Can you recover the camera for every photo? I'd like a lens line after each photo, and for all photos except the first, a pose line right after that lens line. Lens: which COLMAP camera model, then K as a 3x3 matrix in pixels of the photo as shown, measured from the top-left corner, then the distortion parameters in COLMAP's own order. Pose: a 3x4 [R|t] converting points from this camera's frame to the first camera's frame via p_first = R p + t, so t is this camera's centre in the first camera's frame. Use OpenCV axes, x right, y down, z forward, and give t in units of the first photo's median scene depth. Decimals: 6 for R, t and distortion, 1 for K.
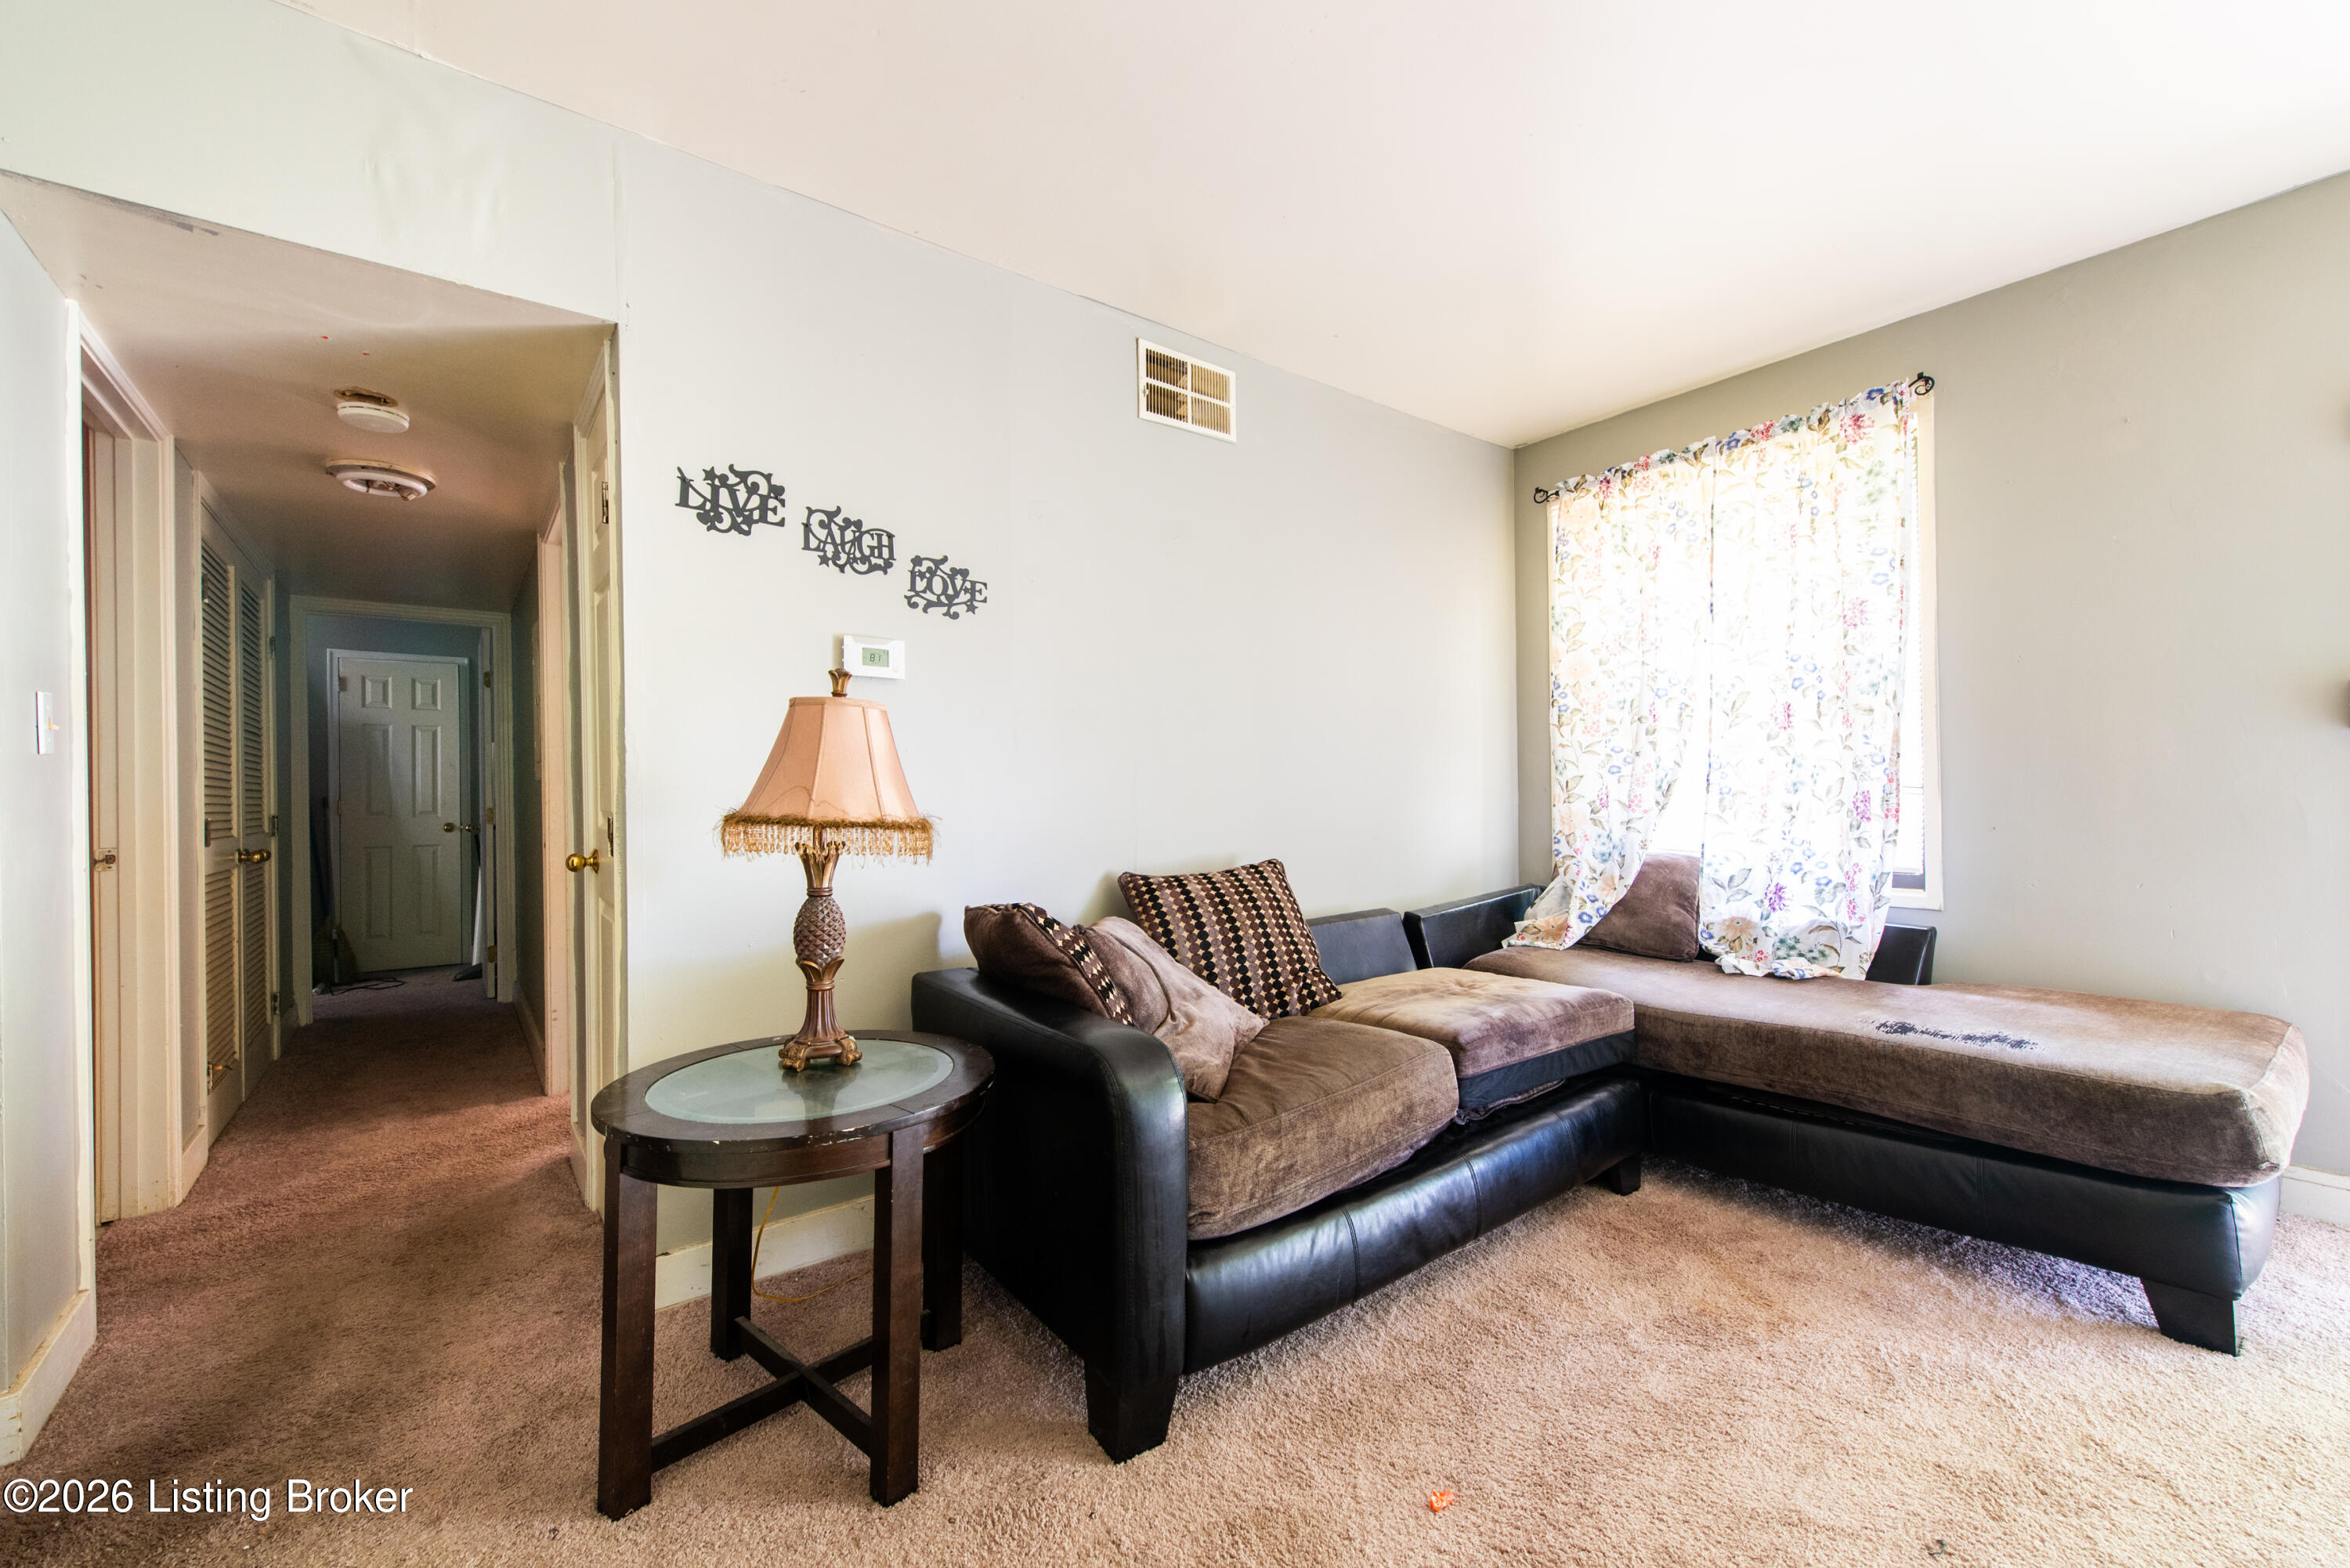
lens RADIAL K [[987.0, 0, 1189.5], [0, 987.0, 780.5], [0, 0, 1]] dist [0.010641, 0.000476]
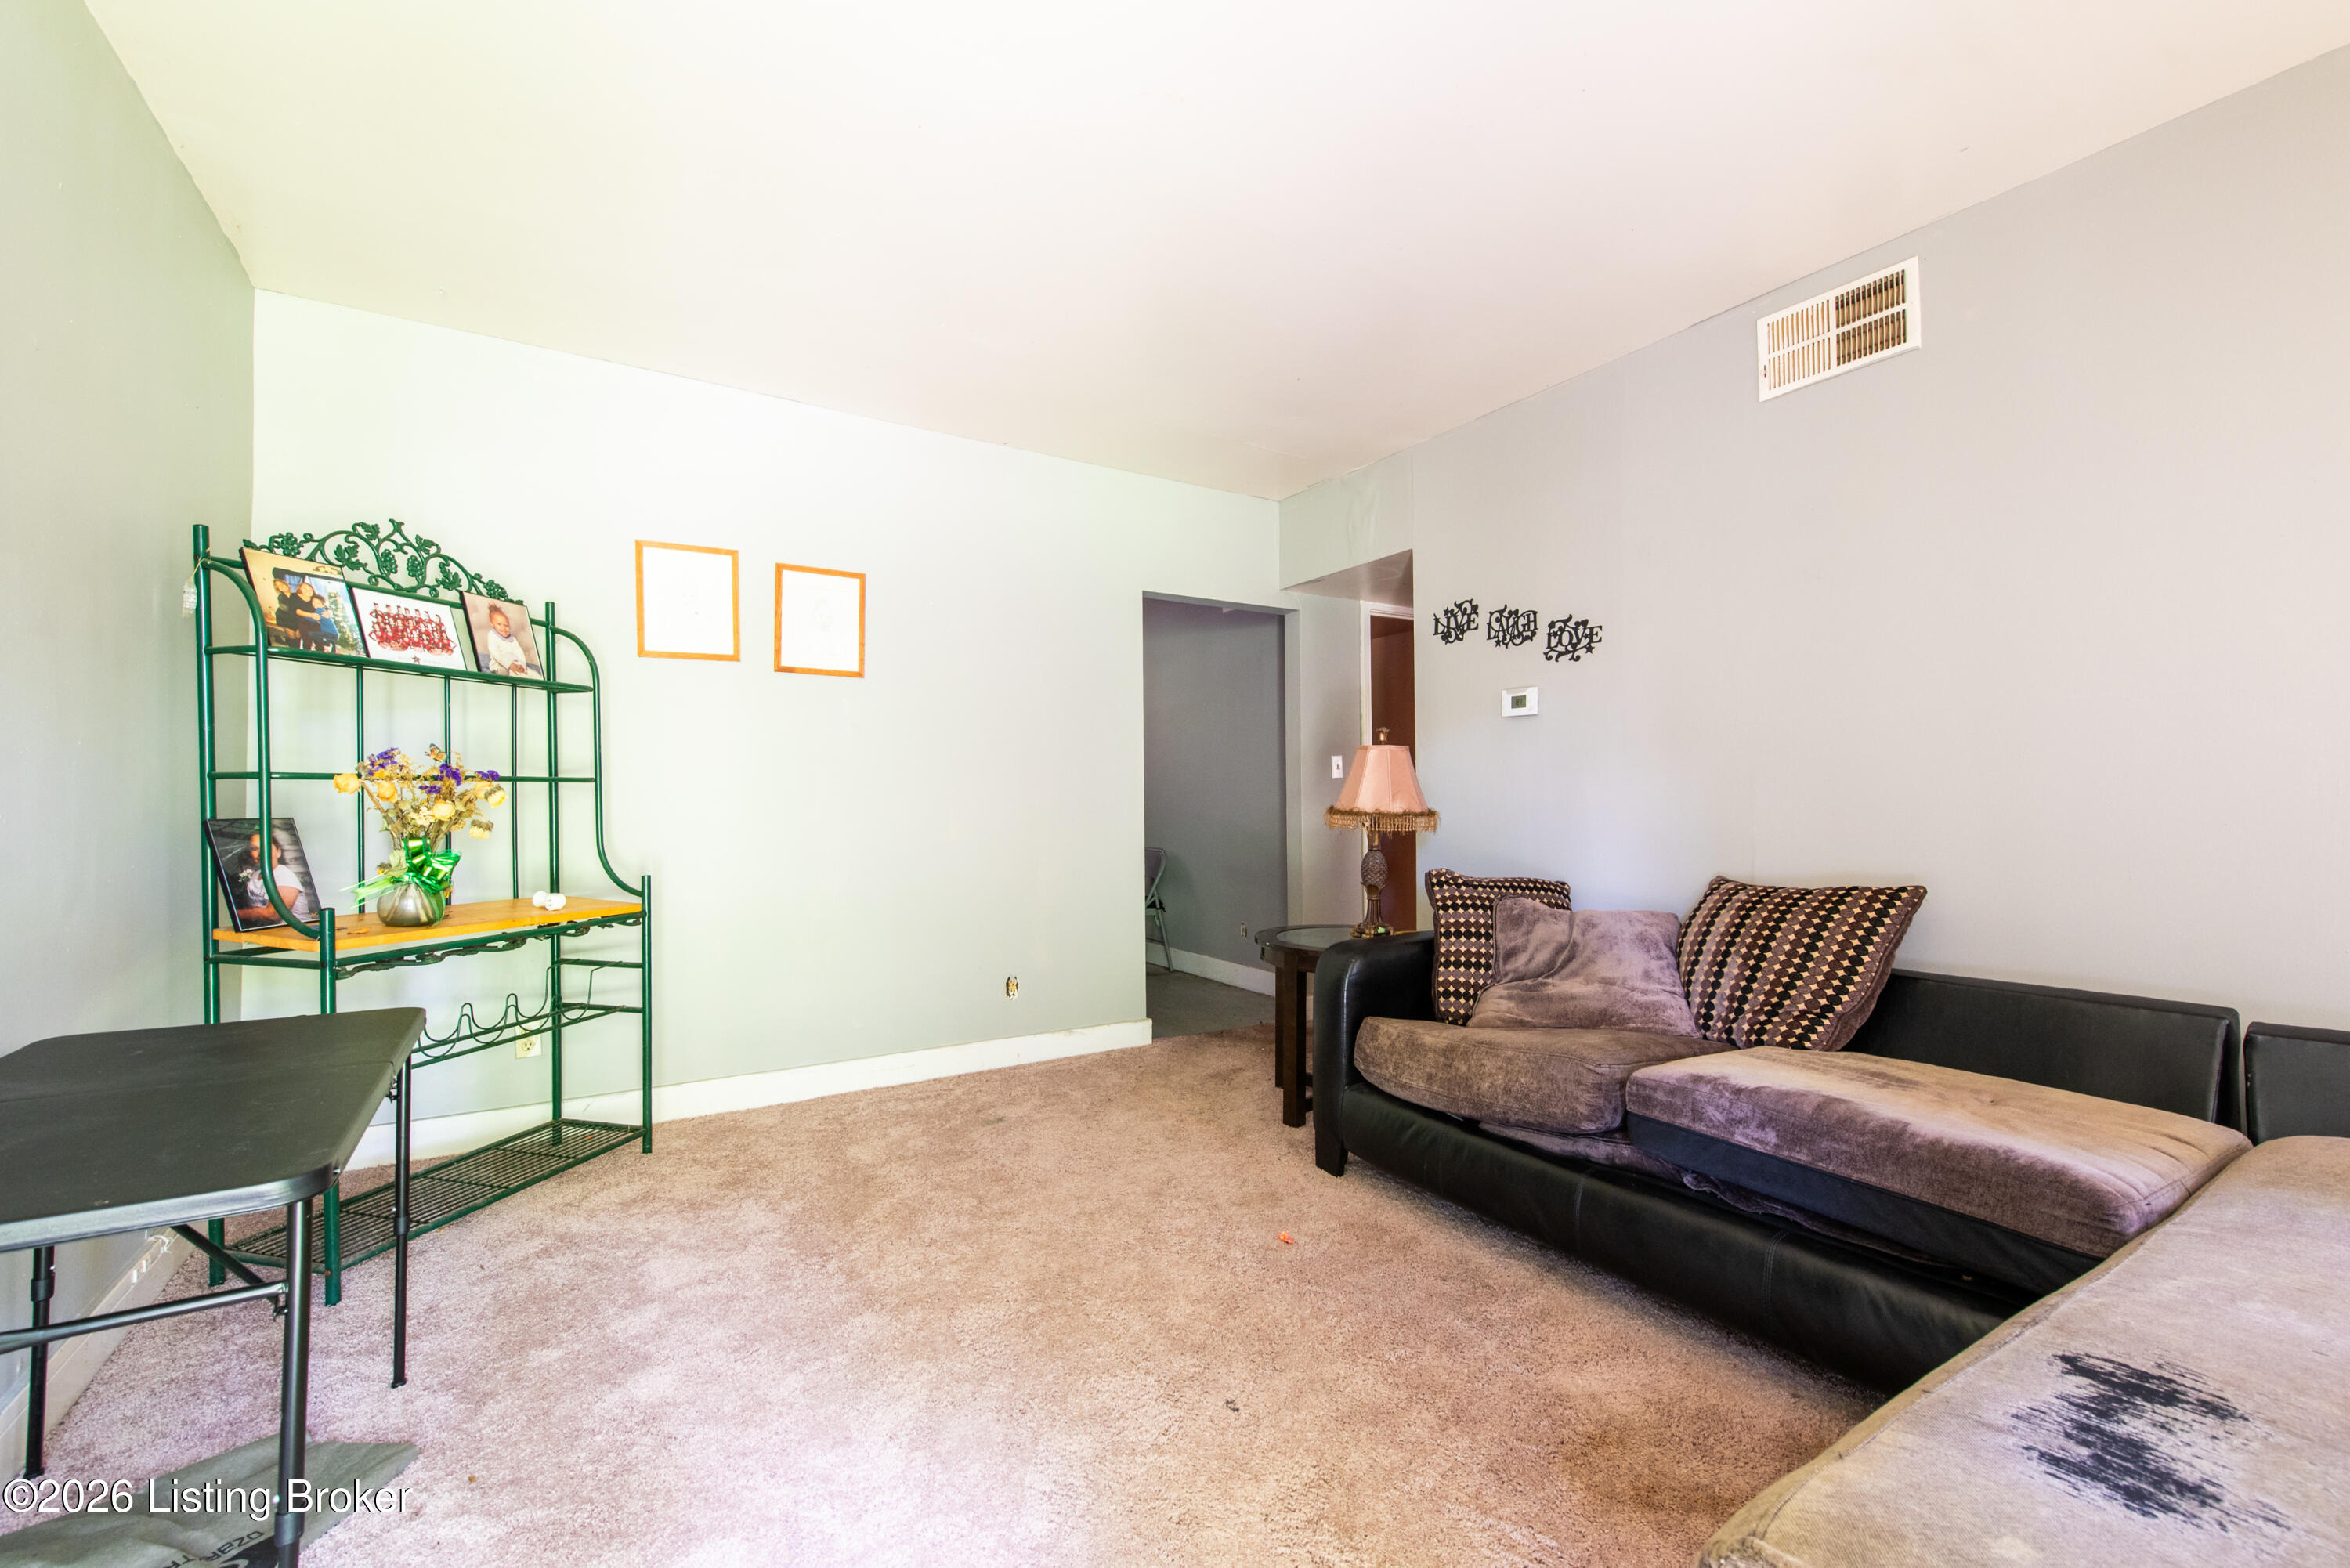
lens RADIAL K [[987.0, 0, 1175.3], [0, 987.0, 804.3], [0, 0, 1]] dist [0.010641, 0.000476]
pose [[-0.115018, 0.001350, -0.993362, 0.650114], [0.001237, 0.999998, 0.001216, 0.013046], [0.993363, -0.001089, -0.115020, 0.365862]]
